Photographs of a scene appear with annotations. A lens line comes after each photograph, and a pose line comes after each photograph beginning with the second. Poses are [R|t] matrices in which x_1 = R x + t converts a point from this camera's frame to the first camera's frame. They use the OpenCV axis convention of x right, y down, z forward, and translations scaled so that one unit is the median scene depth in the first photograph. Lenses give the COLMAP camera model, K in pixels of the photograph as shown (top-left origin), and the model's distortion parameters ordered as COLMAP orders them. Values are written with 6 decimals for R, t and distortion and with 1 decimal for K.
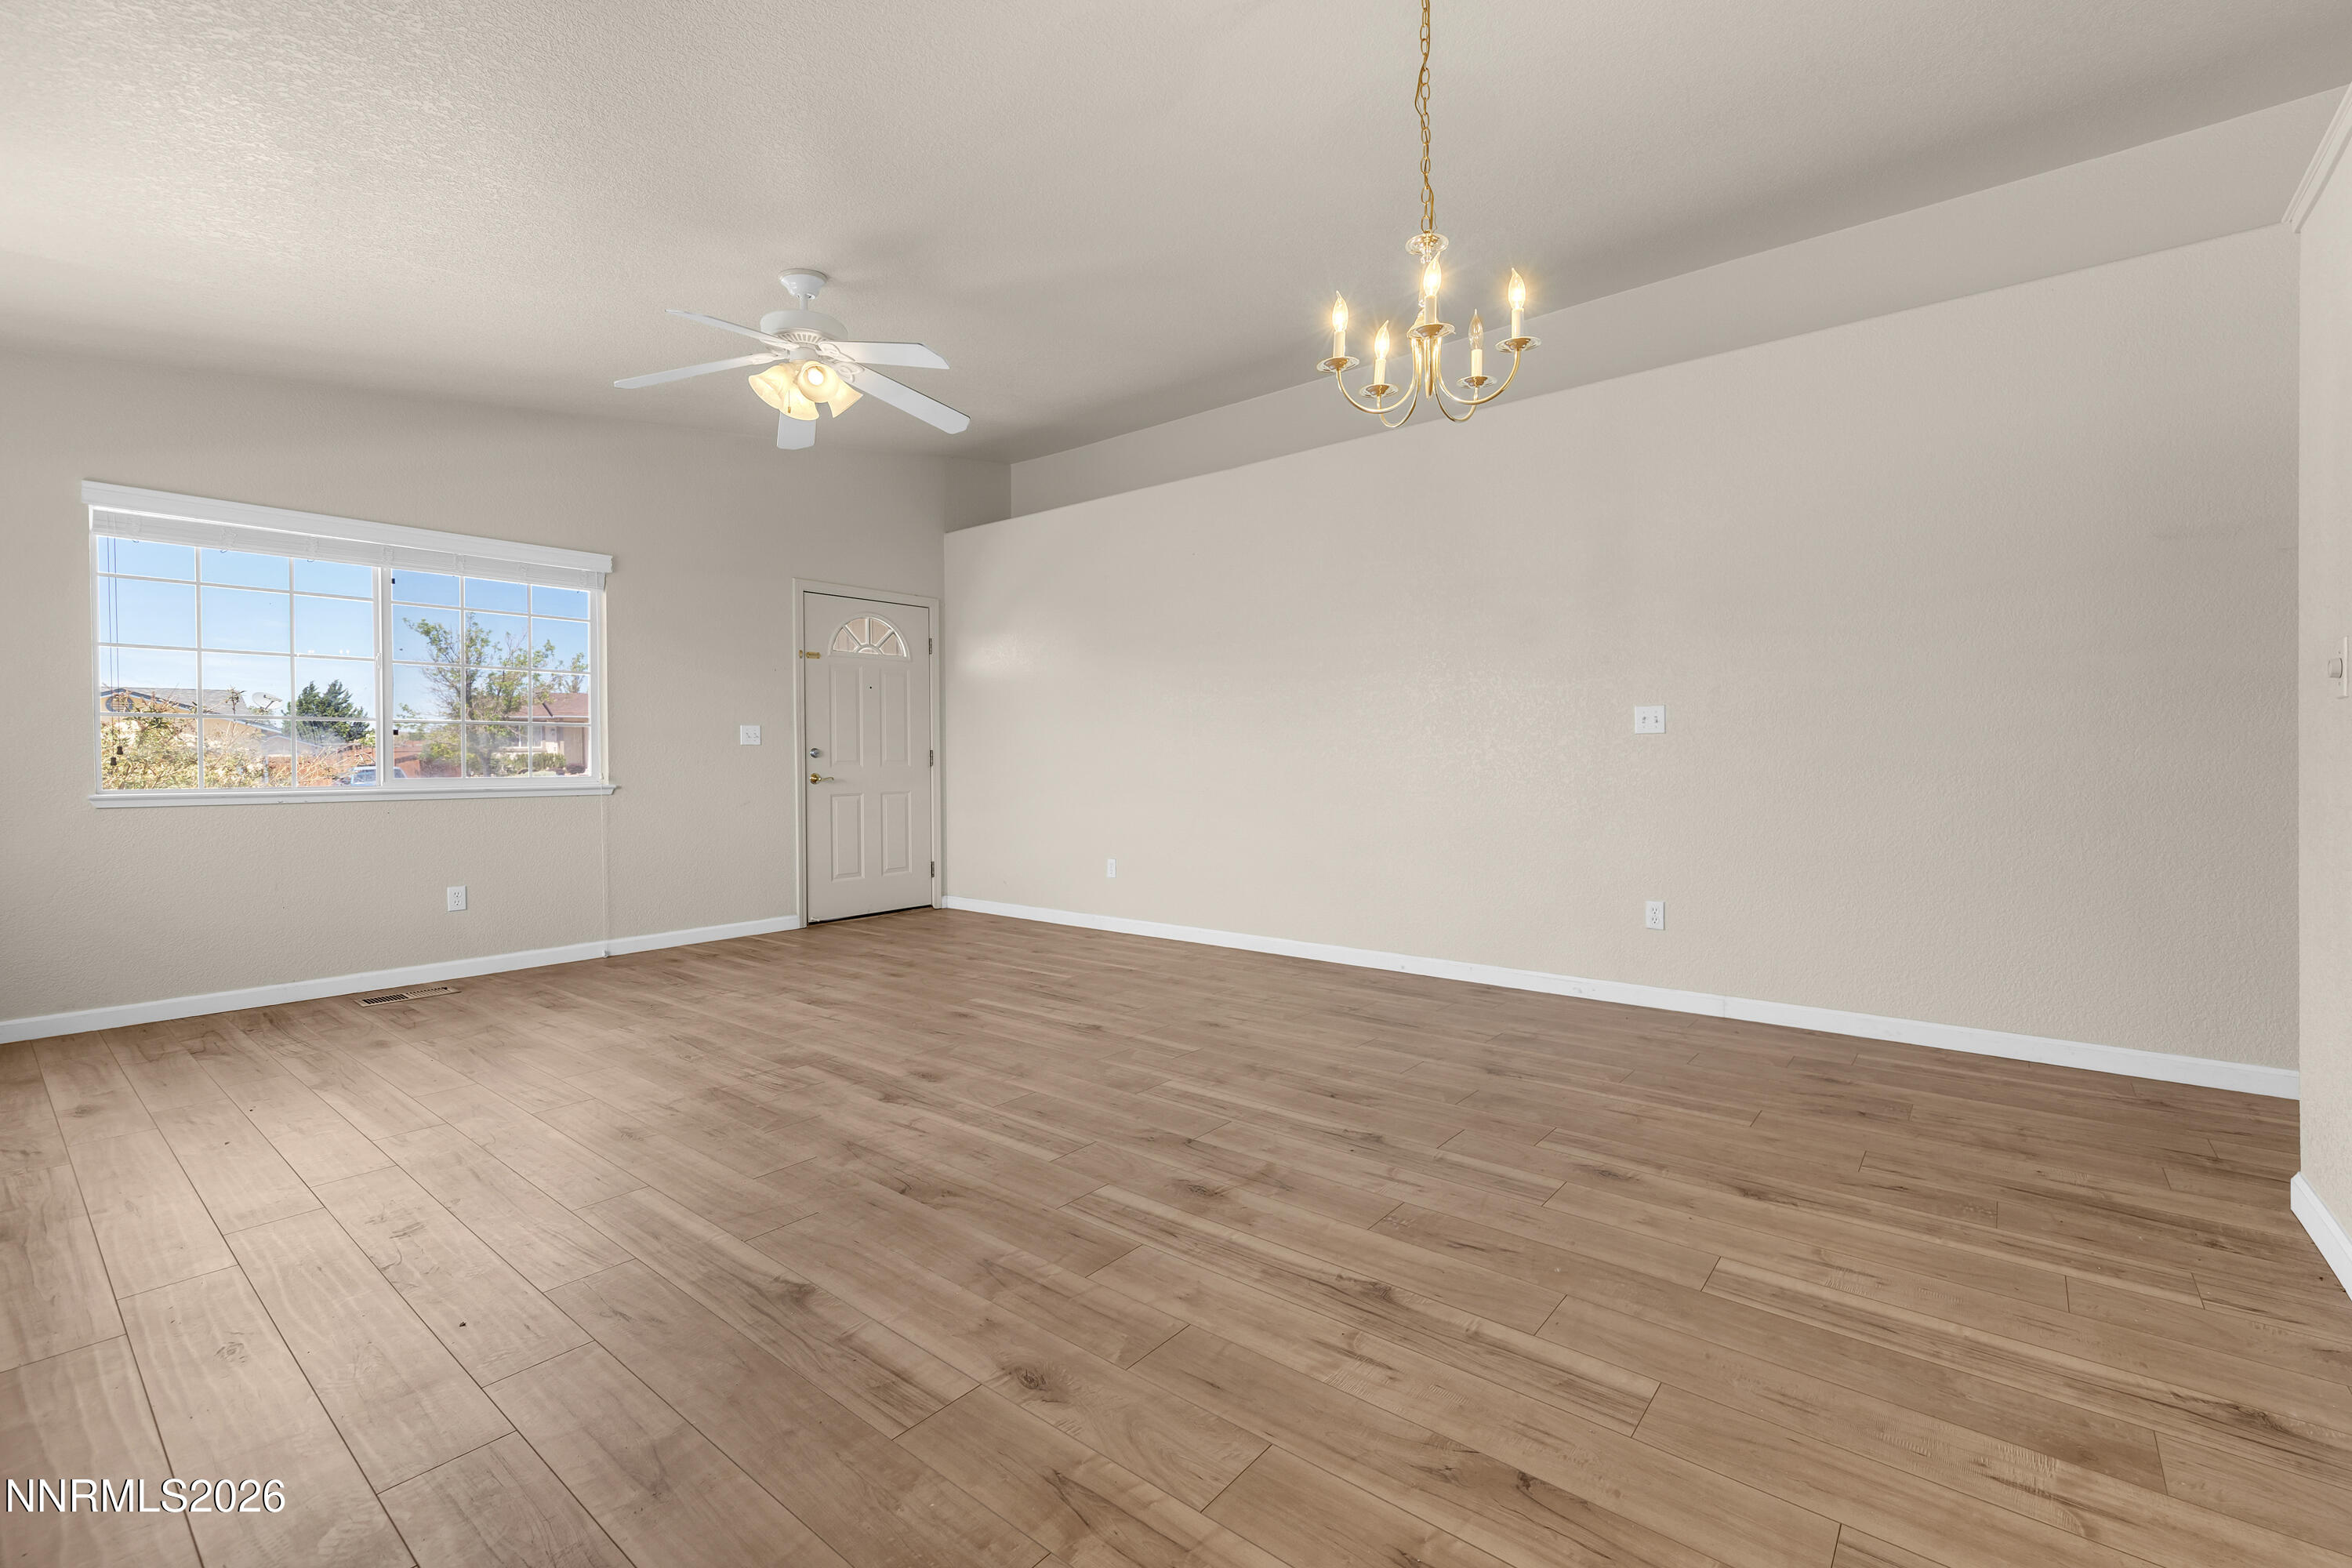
lens RADIAL K [[1023.6, 0, 1199.2], [0, 1023.6, 772.5], [0, 0, 1]] dist [-0.001933, 0.000739]
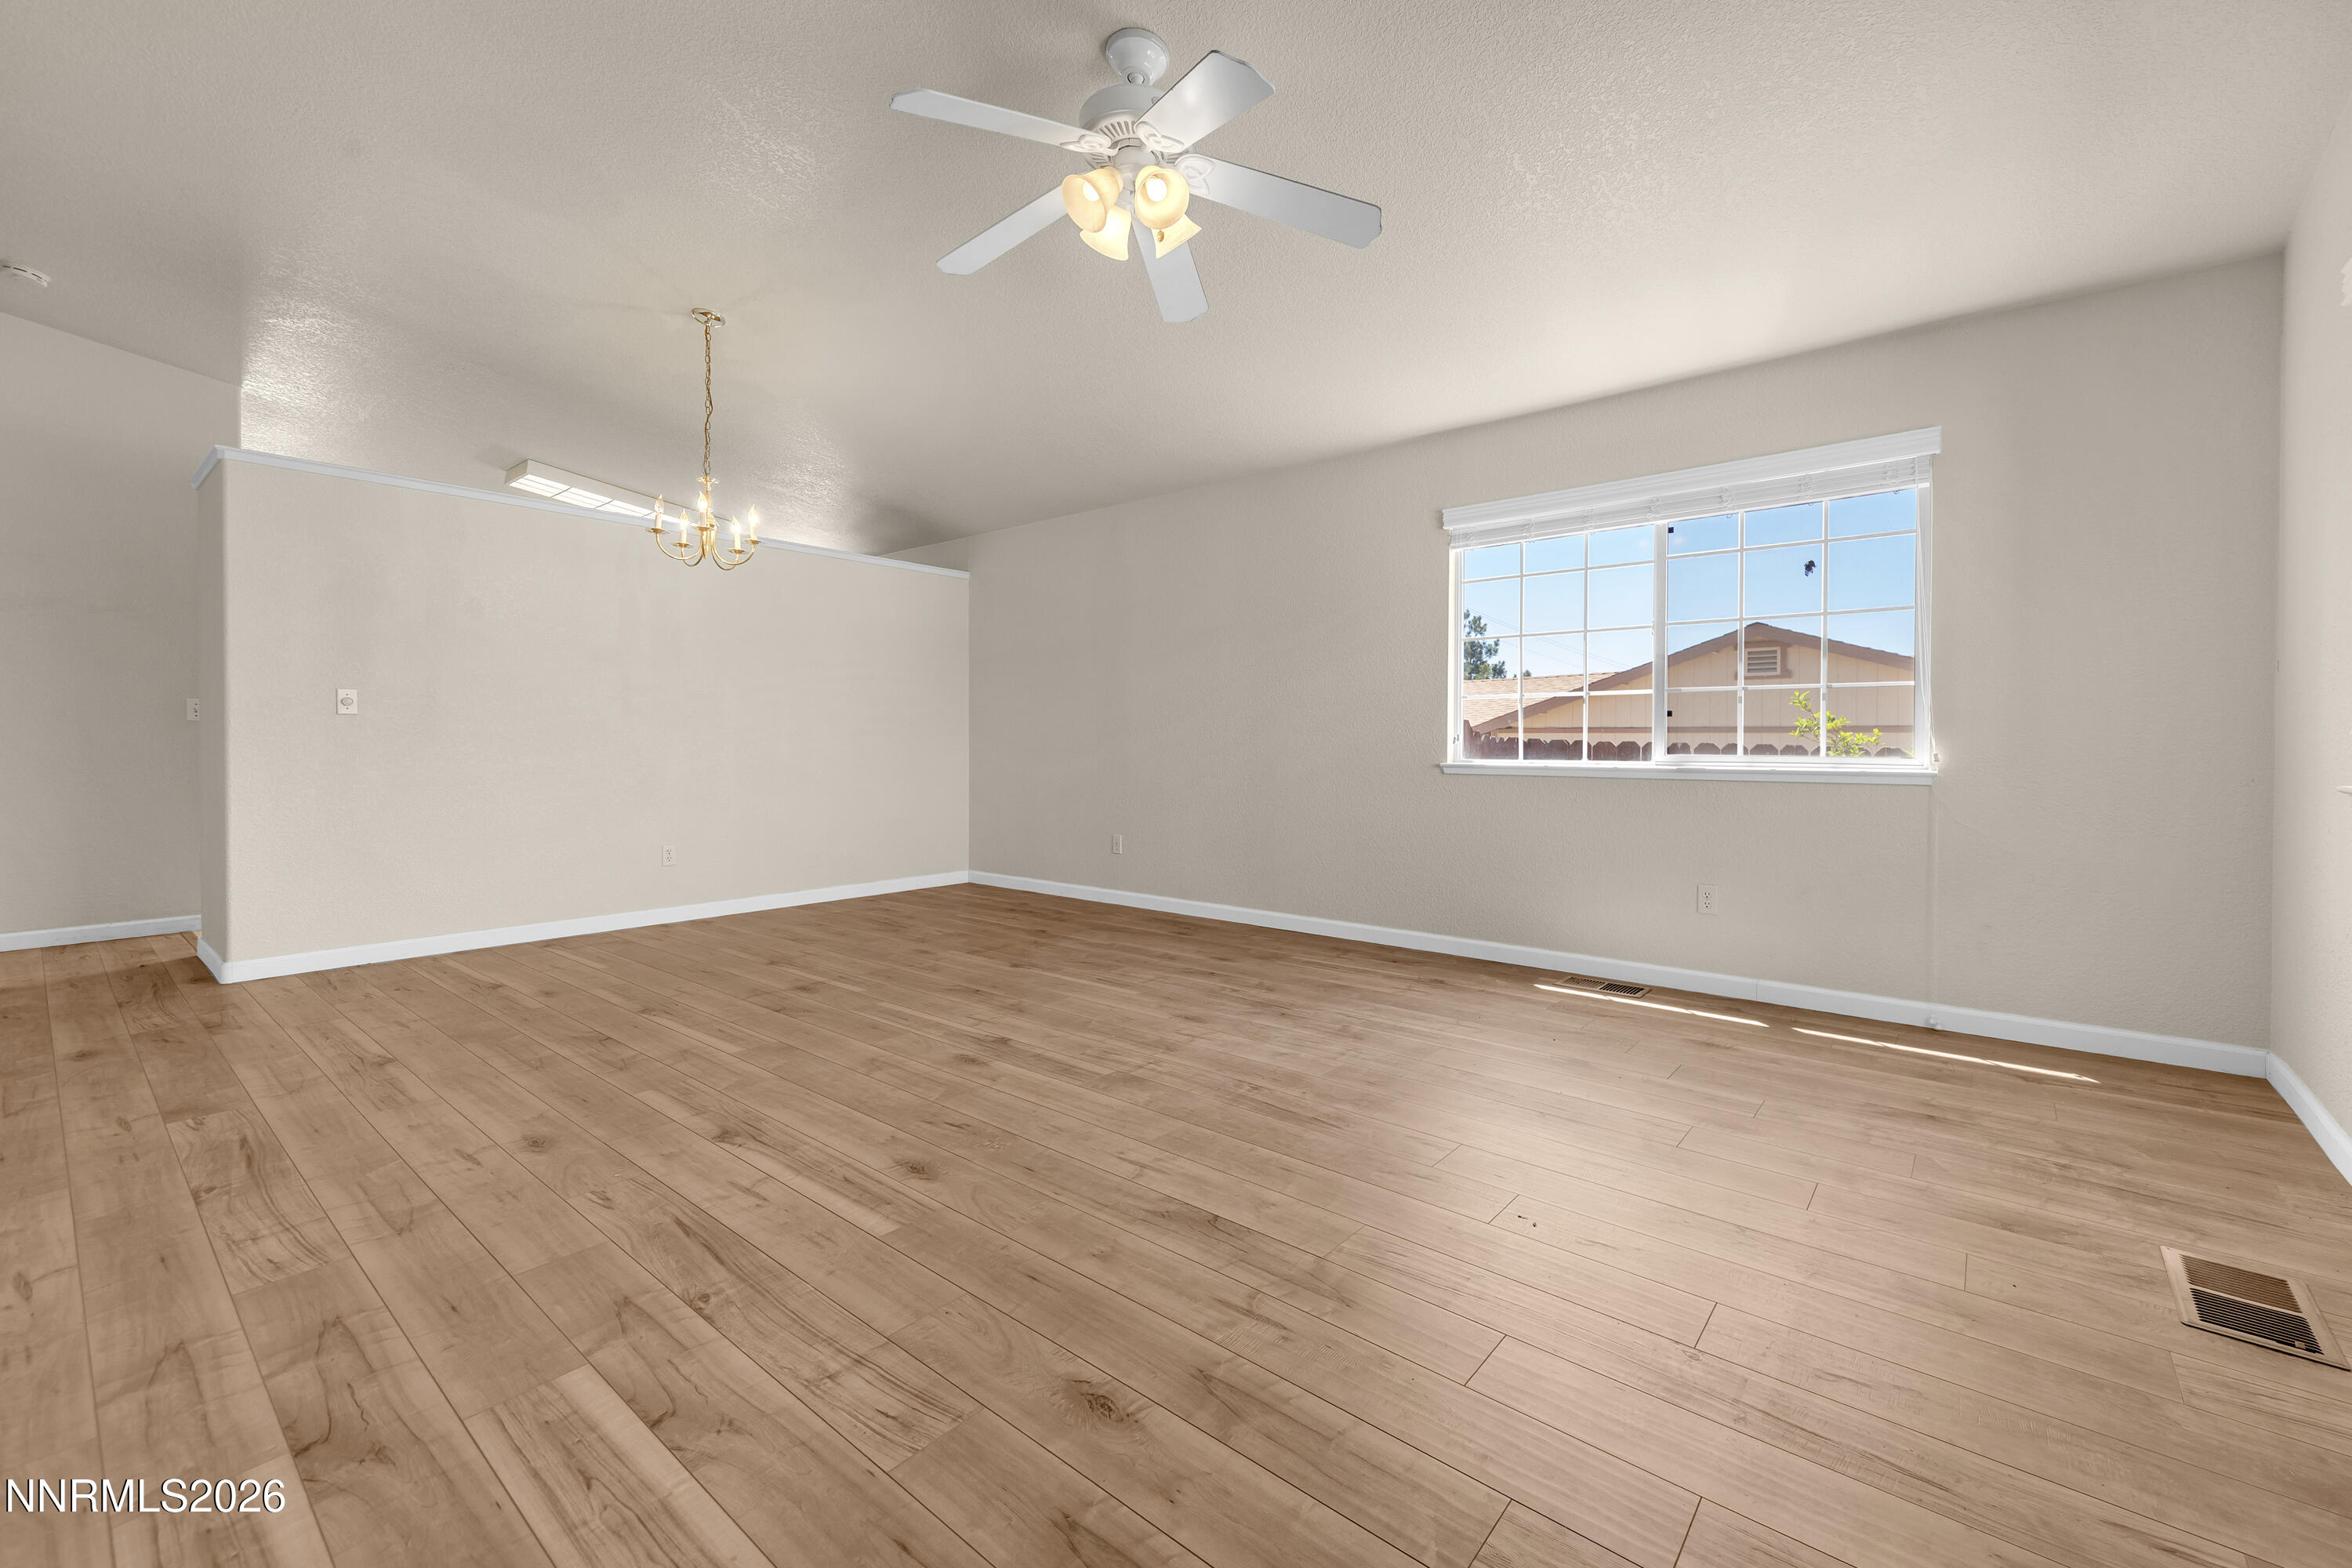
lens RADIAL K [[968.7, 0, 1189.1], [0, 968.7, 746.4], [0, 0, 1]] dist [0.001102, 0.000874]
pose [[-0.999850, 0.004284, 0.016782, -0.533680], [0.004596, 0.999817, 0.018584, -0.020456], [-0.016699, 0.018658, -0.999686, 2.076062]]
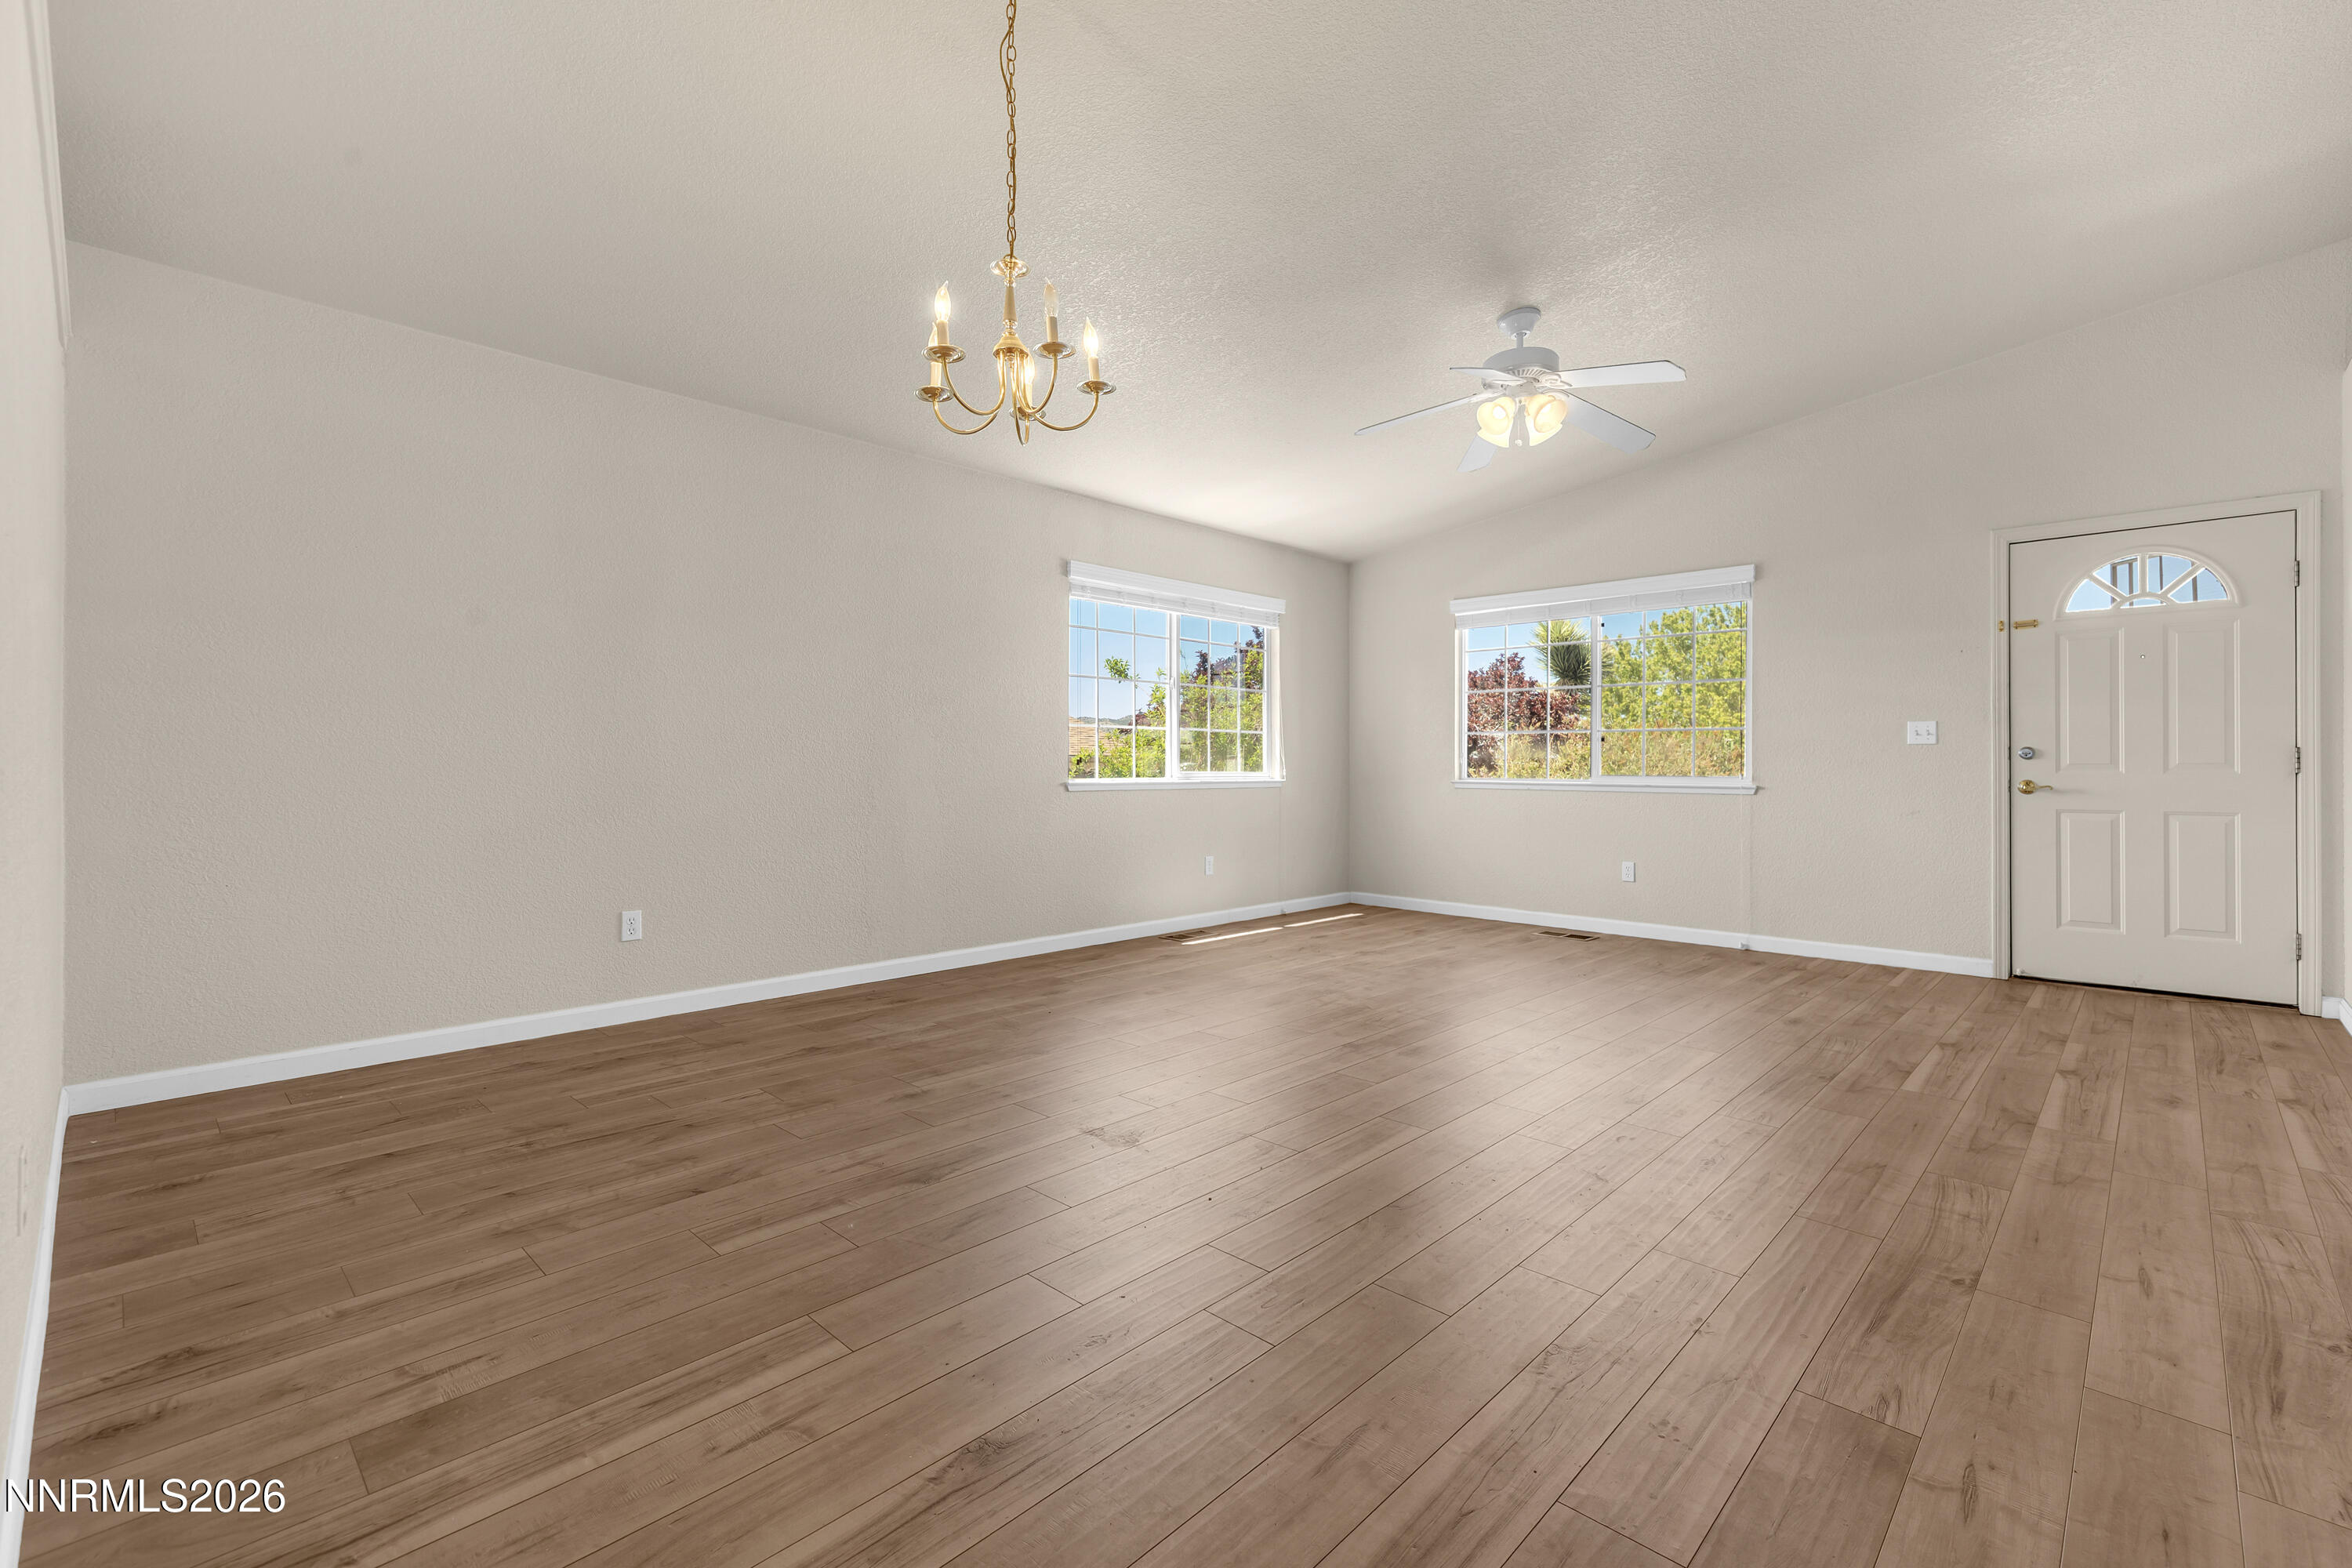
lens RADIAL K [[1023.6, 0, 1193.1], [0, 1023.6, 775.2], [0, 0, 1]] dist [-0.001933, 0.000739]
pose [[-0.086369, 0.018601, -0.996090, 0.909486], [-0.015596, 0.999678, 0.020021, -0.016912], [0.996141, 0.017264, -0.086051, 0.926512]]
